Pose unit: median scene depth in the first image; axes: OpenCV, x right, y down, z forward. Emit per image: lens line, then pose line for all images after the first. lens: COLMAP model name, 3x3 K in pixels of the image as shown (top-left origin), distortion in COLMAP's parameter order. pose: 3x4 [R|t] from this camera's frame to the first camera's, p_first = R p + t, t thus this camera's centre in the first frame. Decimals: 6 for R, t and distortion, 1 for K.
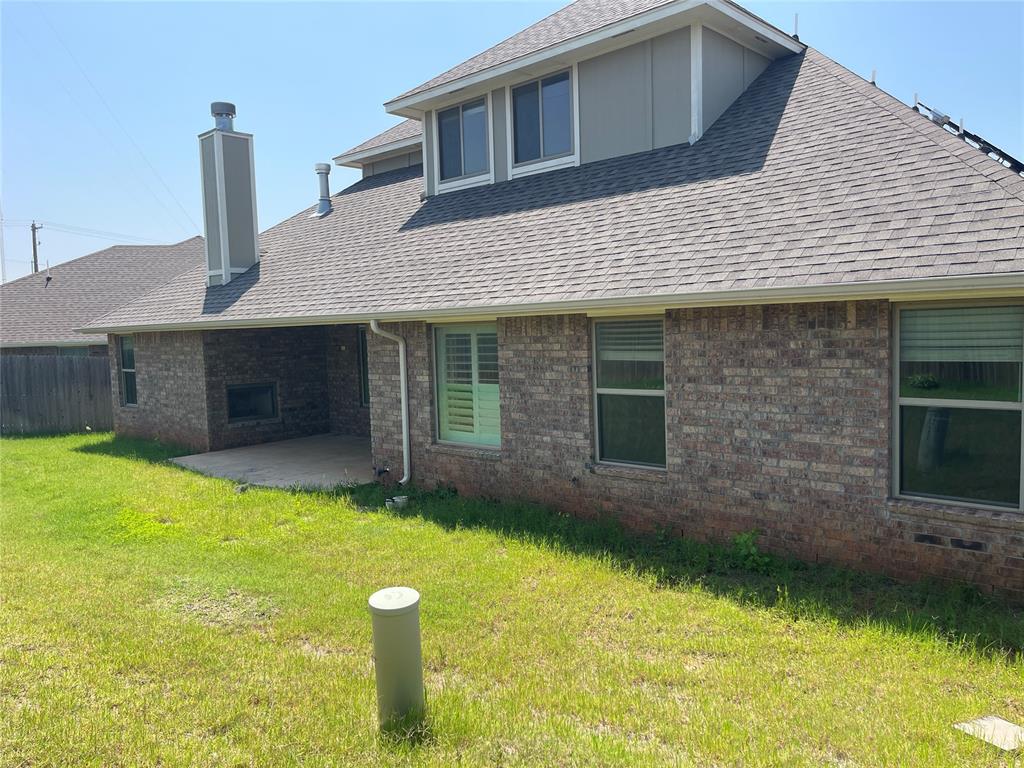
lens RADIAL K [[770.1, 0, 506.5], [0, 770.1, 389.6], [0, 0, 1]] dist [0.066910, -0.096923]
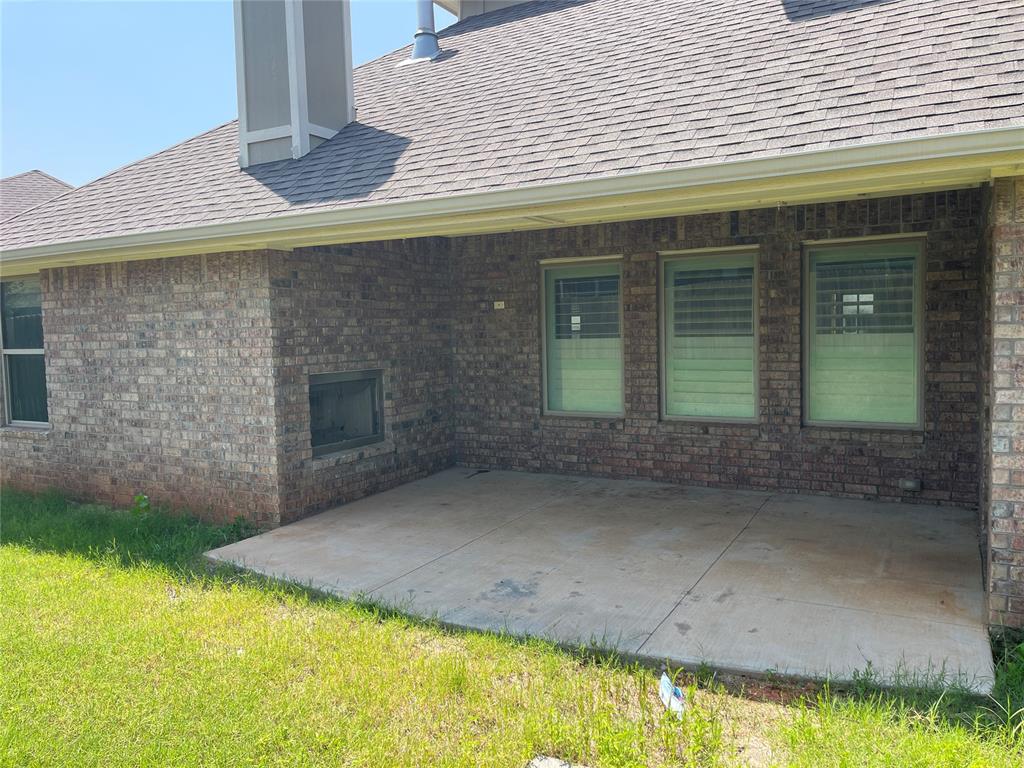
lens RADIAL K [[770.1, 0, 509.6], [0, 770.1, 380.1], [0, 0, 1]] dist [0.066910, -0.096923]
pose [[0.969371, -0.010934, 0.245356, -0.339971], [0.014956, 0.999783, -0.014534, 0.004838], [-0.245144, 0.017758, 0.969324, 0.501727]]
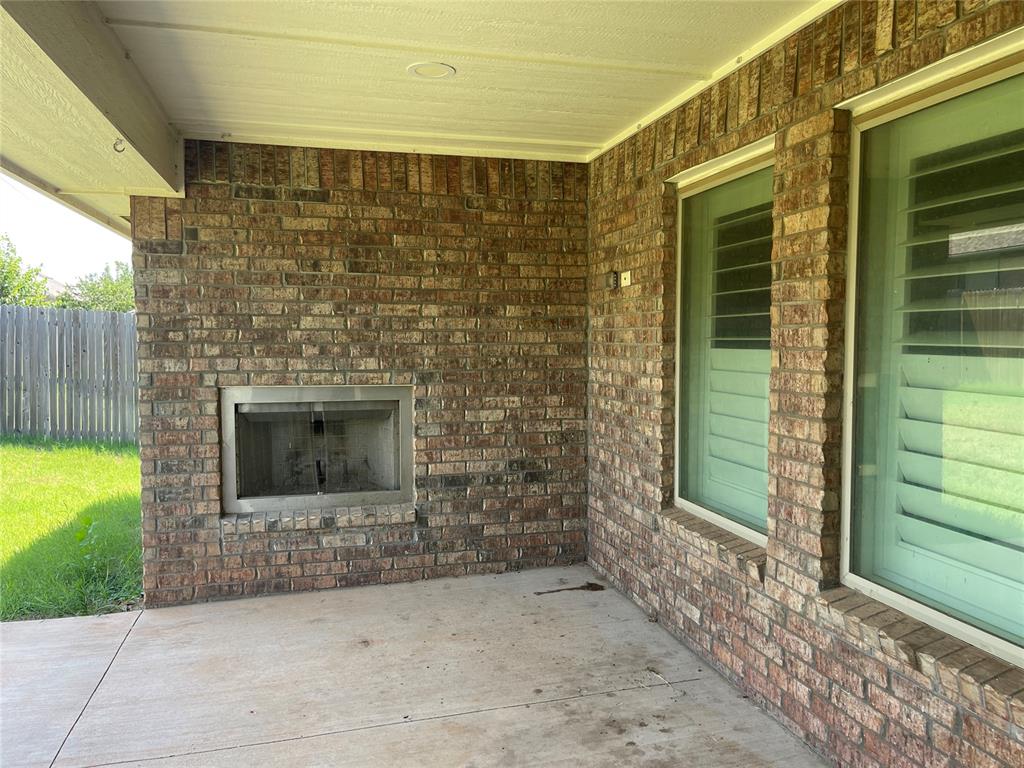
lens RADIAL K [[770.1, 0, 527.5], [0, 770.1, 390.7], [0, 0, 1]] dist [0.066910, -0.096923]
pose [[0.850420, 0.065908, -0.521959, -0.098250], [-0.065927, 0.997652, 0.018559, -0.017729], [0.521957, 0.018628, 0.852769, 0.765141]]
